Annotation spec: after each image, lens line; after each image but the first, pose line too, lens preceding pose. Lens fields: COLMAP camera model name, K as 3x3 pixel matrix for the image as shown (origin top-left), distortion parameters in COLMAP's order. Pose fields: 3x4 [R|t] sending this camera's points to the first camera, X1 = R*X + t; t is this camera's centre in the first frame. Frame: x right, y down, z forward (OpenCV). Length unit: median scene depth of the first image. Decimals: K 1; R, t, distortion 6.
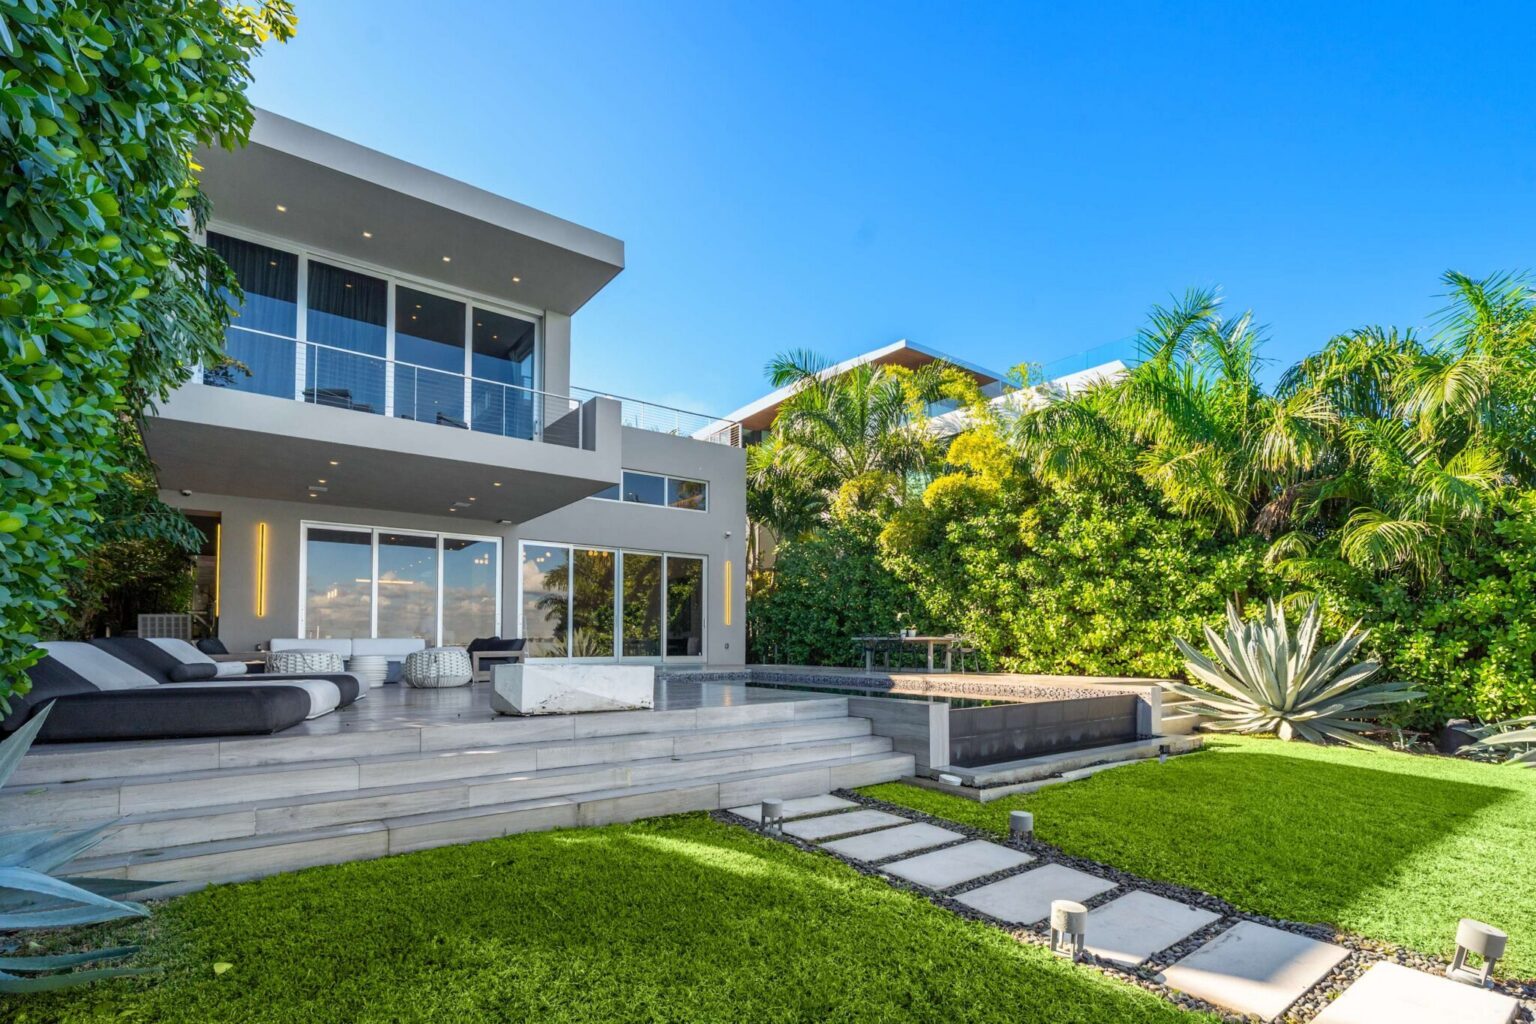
lens RADIAL K [[731.9, 0, 756.1], [0, 731.9, 628.9], [0, 0, 1]] dist [0.010183, -0.001841]
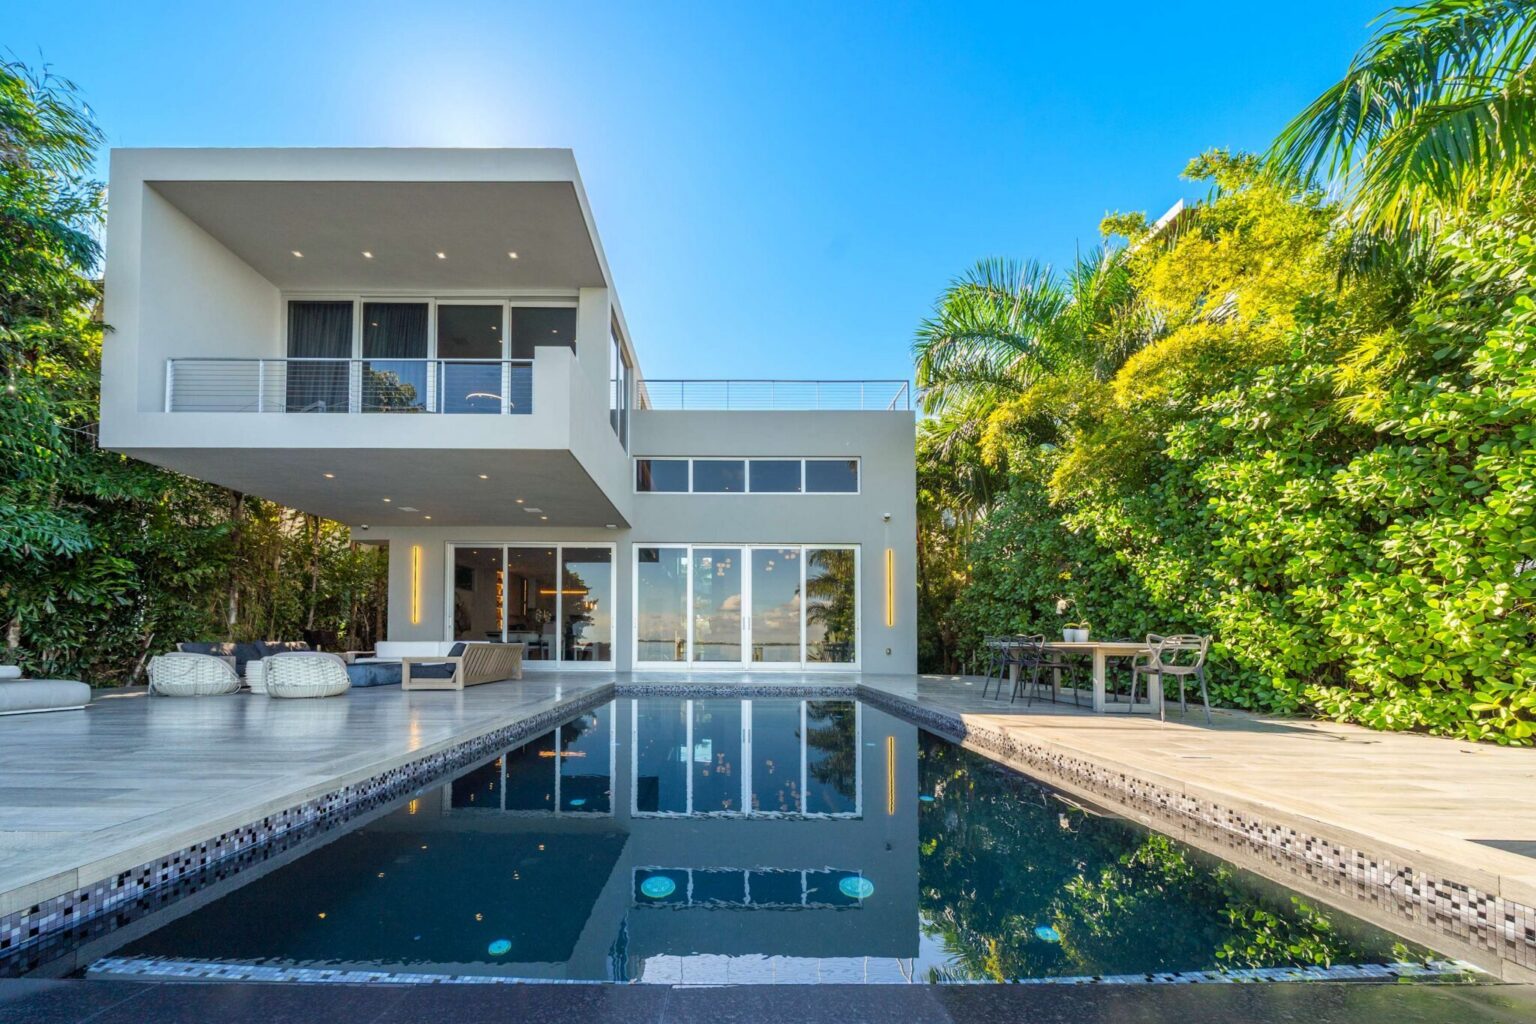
lens RADIAL K [[556.1, 0, 727.7], [0, 556.1, 631.3], [0, 0, 1]] dist [-0.002589, 0.000431]
pose [[0.802709, -0.008634, -0.596308, 0.256304], [0.006658, 0.999963, -0.005517, 0.003630], [0.596334, 0.000458, 0.802736, 0.510851]]
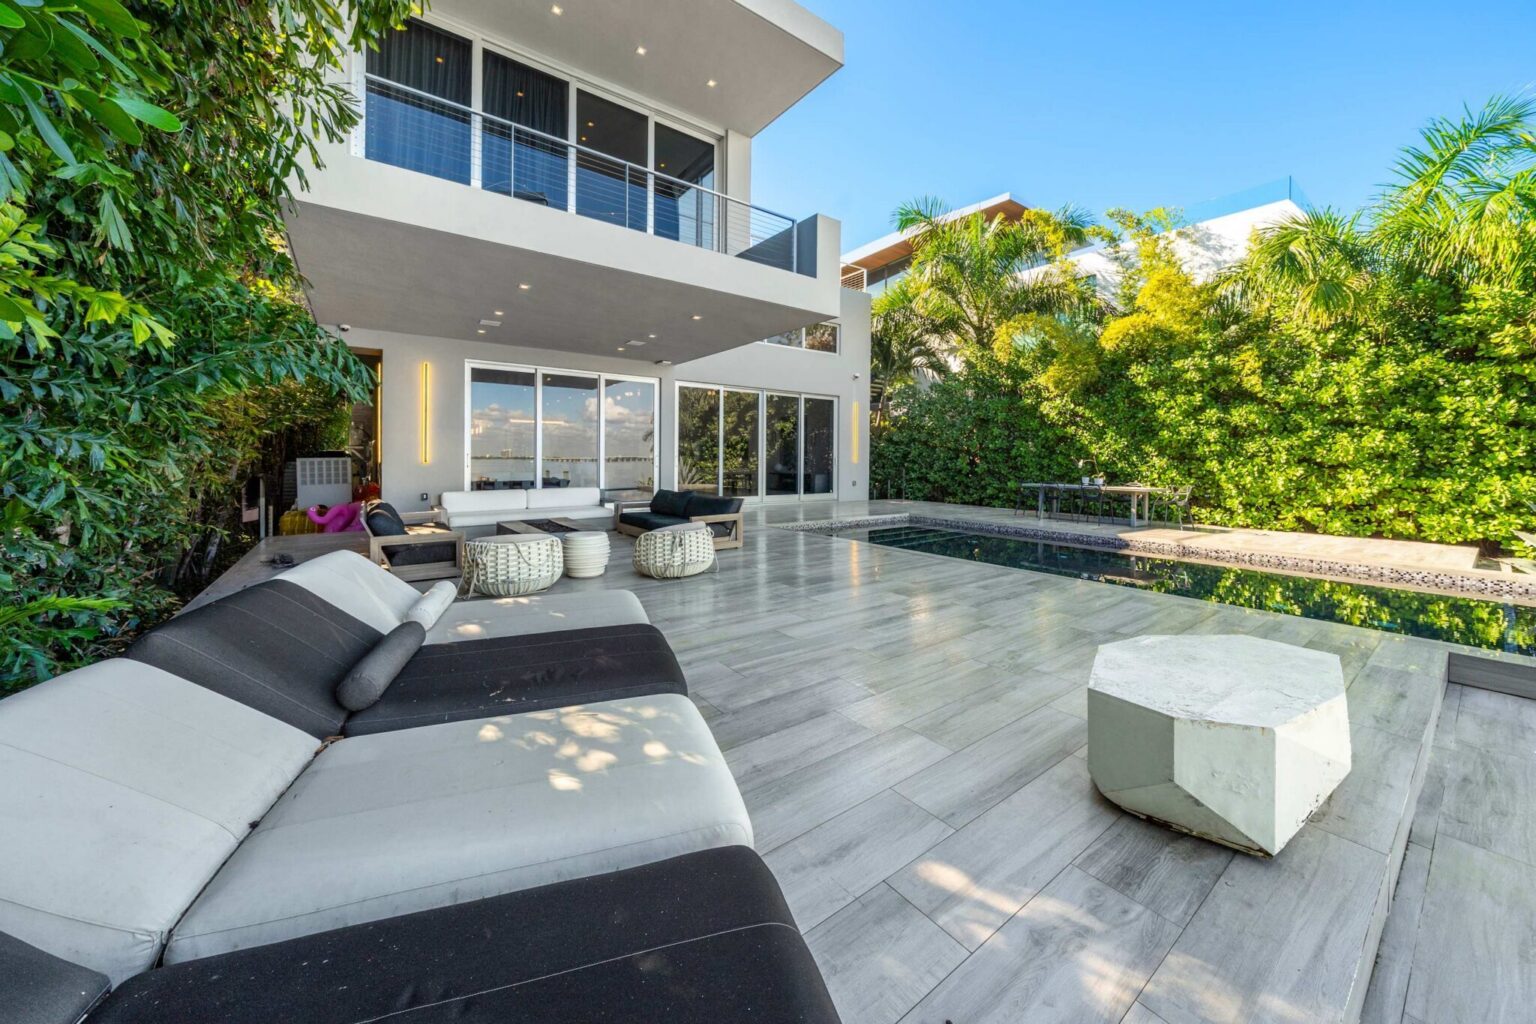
lens RADIAL K [[556.1, 0, 753.6], [0, 556.1, 461.8], [0, 0, 1]] dist [-0.002589, 0.000431]
pose [[0.999934, 0.006611, -0.009390, -0.234780], [-0.006356, 0.999616, 0.026962, -0.037573], [0.009564, -0.026901, 0.999592, 0.282969]]
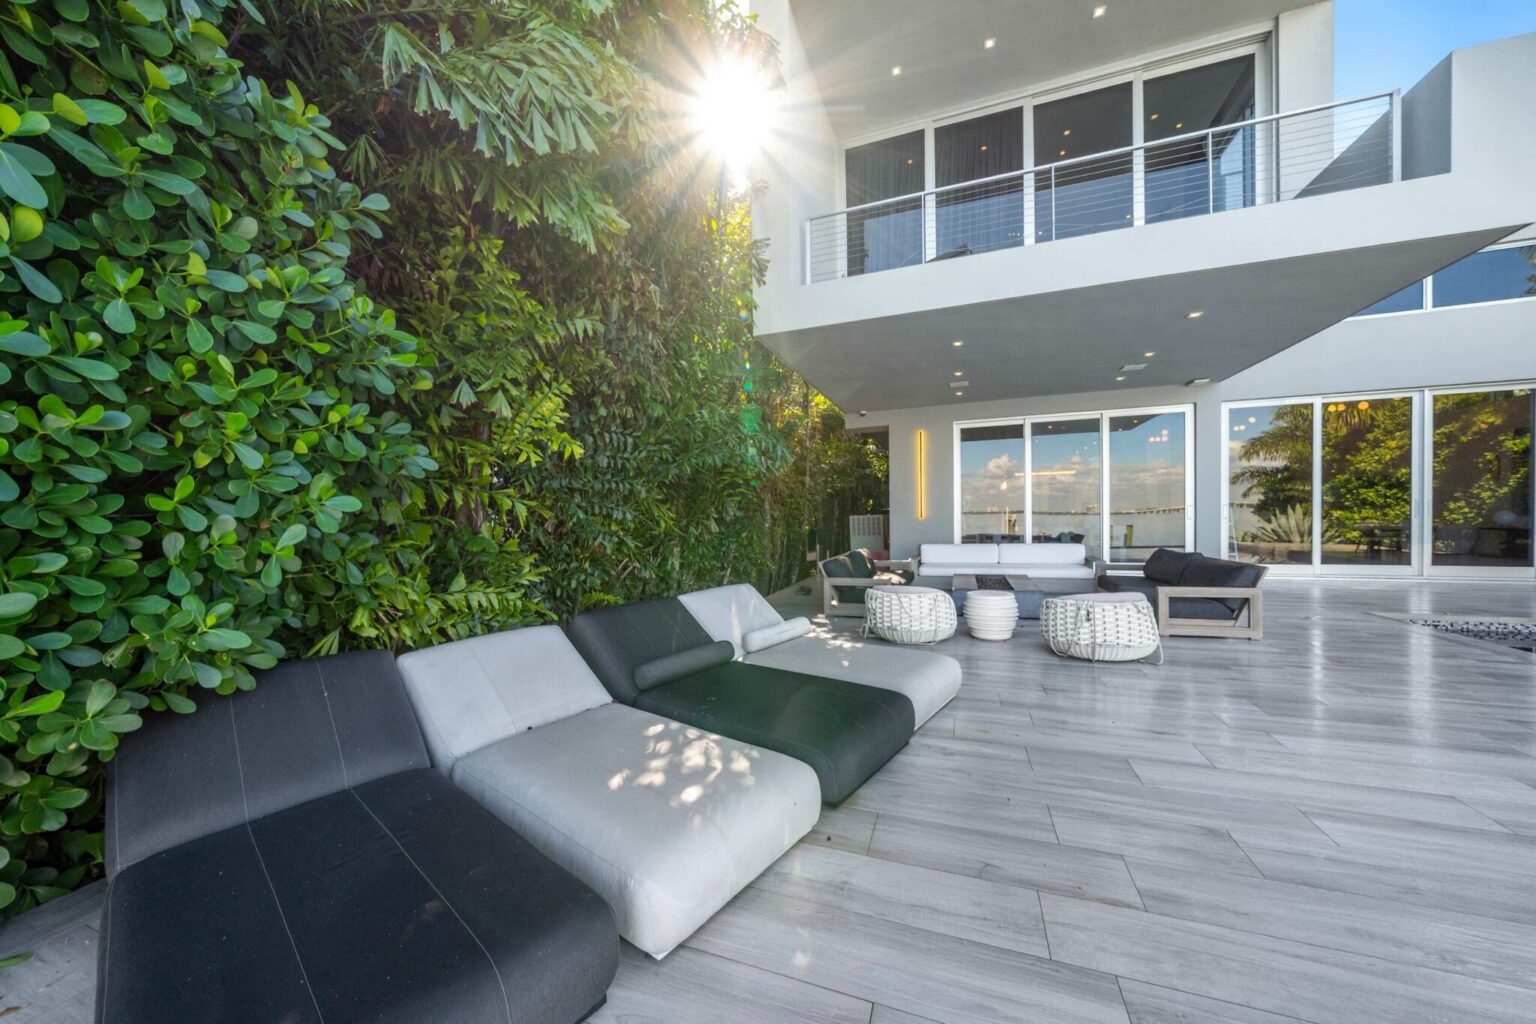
lens RADIAL K [[534.1, 0, 749.0], [0, 534.1, 524.4], [0, 0, 1]] dist [-0.008499, 0.000313]
pose [[0.531253, 0.004015, -0.847204, -0.142516], [0.035039, 0.999029, 0.026707, -0.035541], [0.846488, -0.043873, 0.530596, 0.355058]]
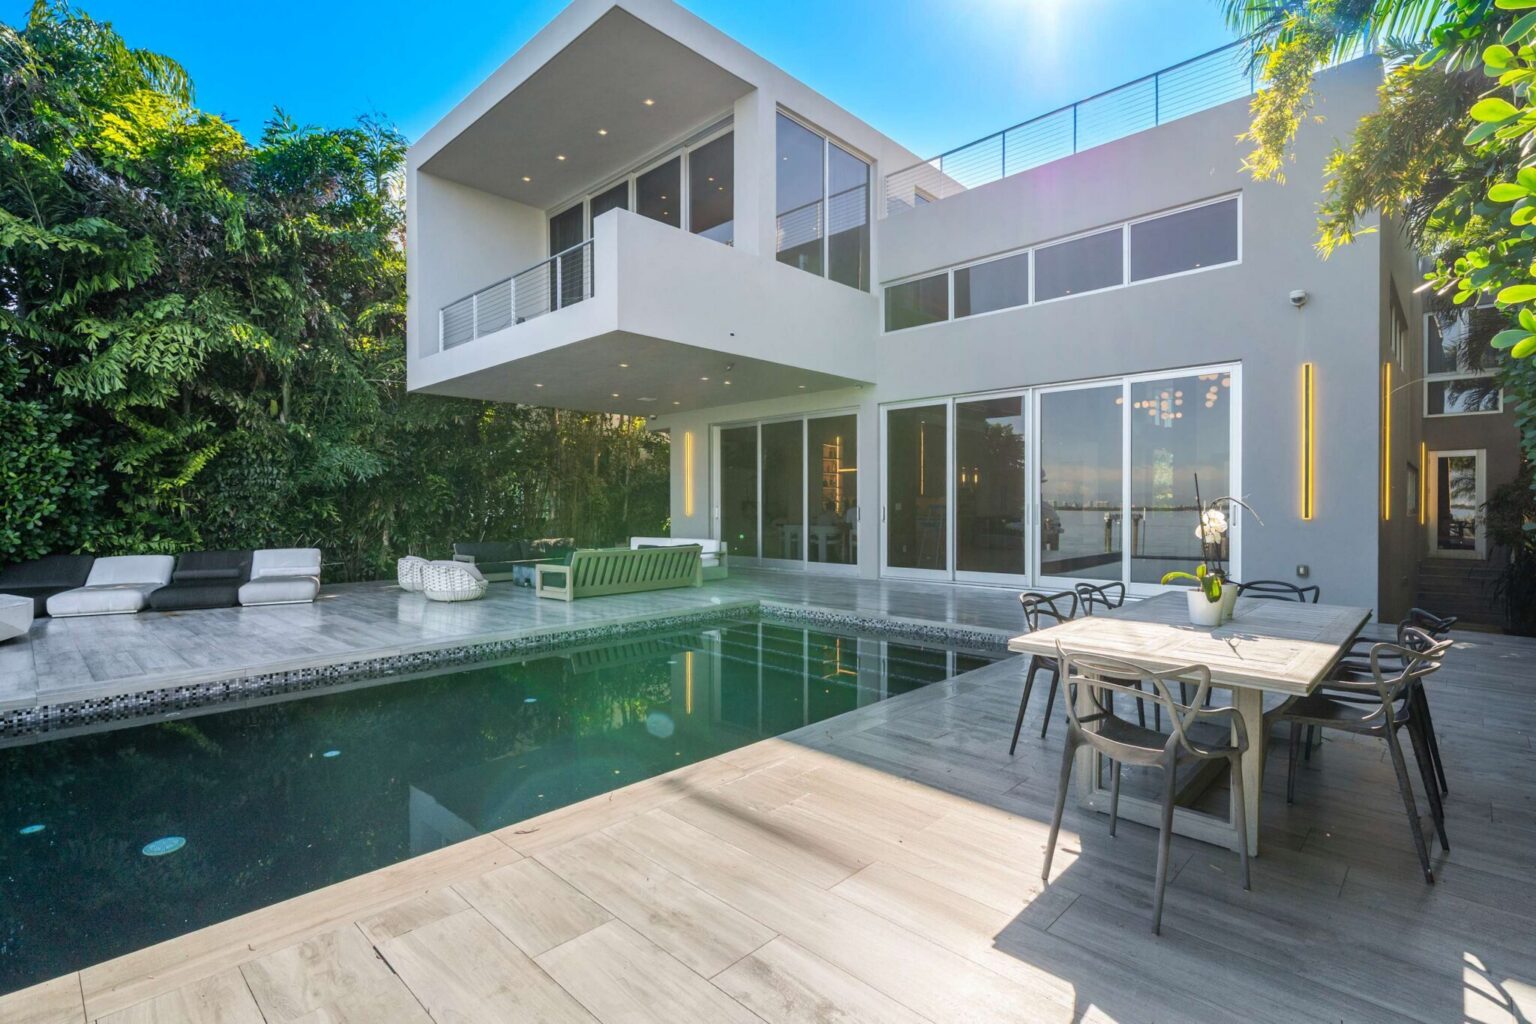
lens RADIAL K [[723.7, 0, 761.9], [0, 723.7, 516.2], [0, 0, 1]] dist [-0.010522, -0.000599]
pose [[0.160032, 0.012995, -0.987026, 0.410934], [0.022349, 0.999609, 0.016784, -0.029567], [0.986859, -0.024745, 0.159679, 0.854262]]
